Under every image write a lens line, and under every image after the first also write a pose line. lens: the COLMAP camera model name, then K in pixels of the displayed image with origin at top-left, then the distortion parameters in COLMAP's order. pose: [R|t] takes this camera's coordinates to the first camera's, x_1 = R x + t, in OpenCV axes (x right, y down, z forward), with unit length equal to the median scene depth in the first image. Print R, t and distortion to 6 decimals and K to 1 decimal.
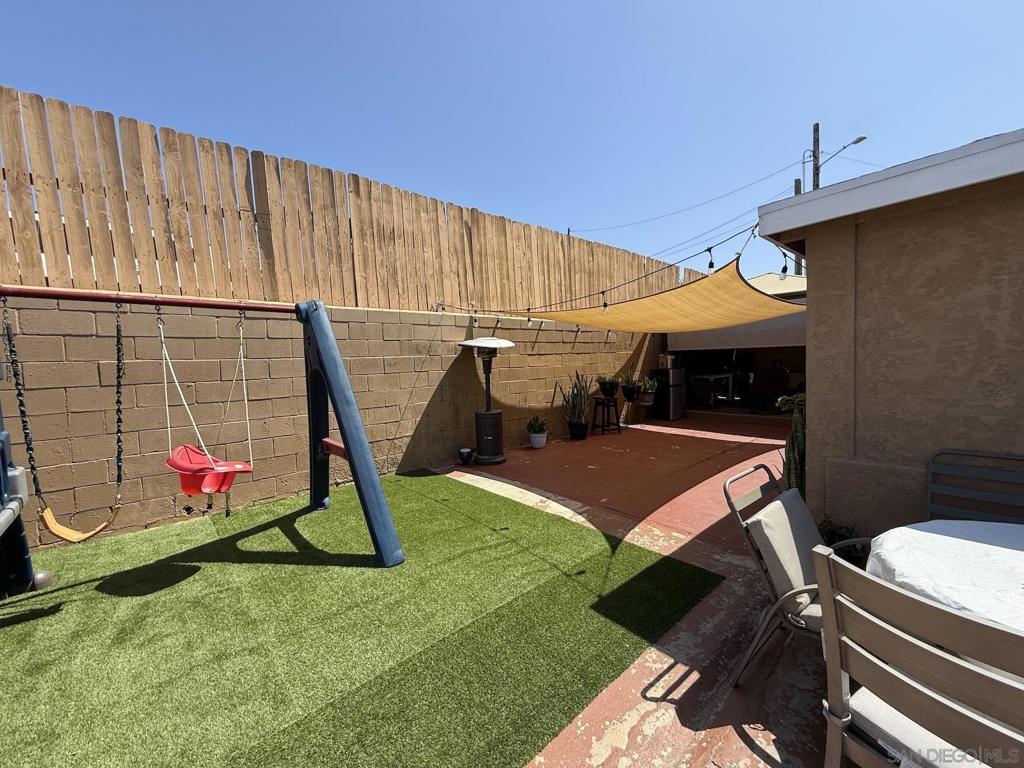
lens RADIAL K [[408.6, 0, 512.0], [0, 408.6, 384.0], [0, 0, 1]] dist [-0.000235, 0.000188]
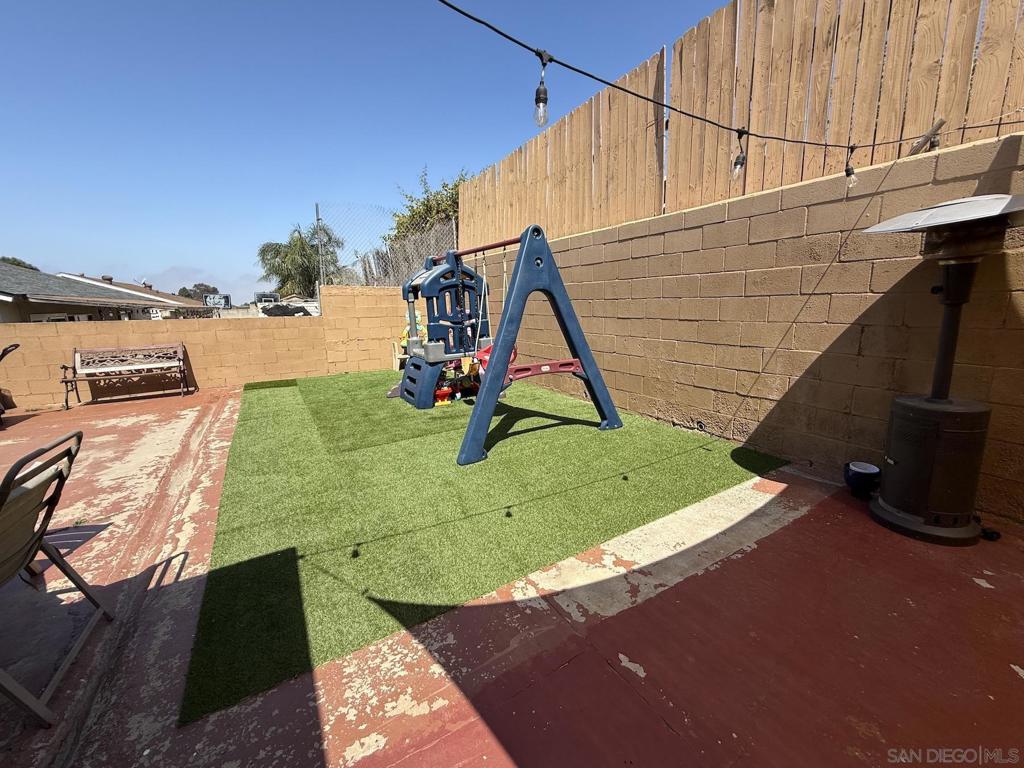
lens RADIAL K [[408.6, 0, 512.0], [0, 408.6, 384.0], [0, 0, 1]] dist [-0.000235, 0.000188]
pose [[-0.180808, 0.229062, -0.956472, 0.596722], [-0.027270, 0.970959, 0.237687, -0.048730], [0.983140, 0.069058, -0.169311, 1.046984]]
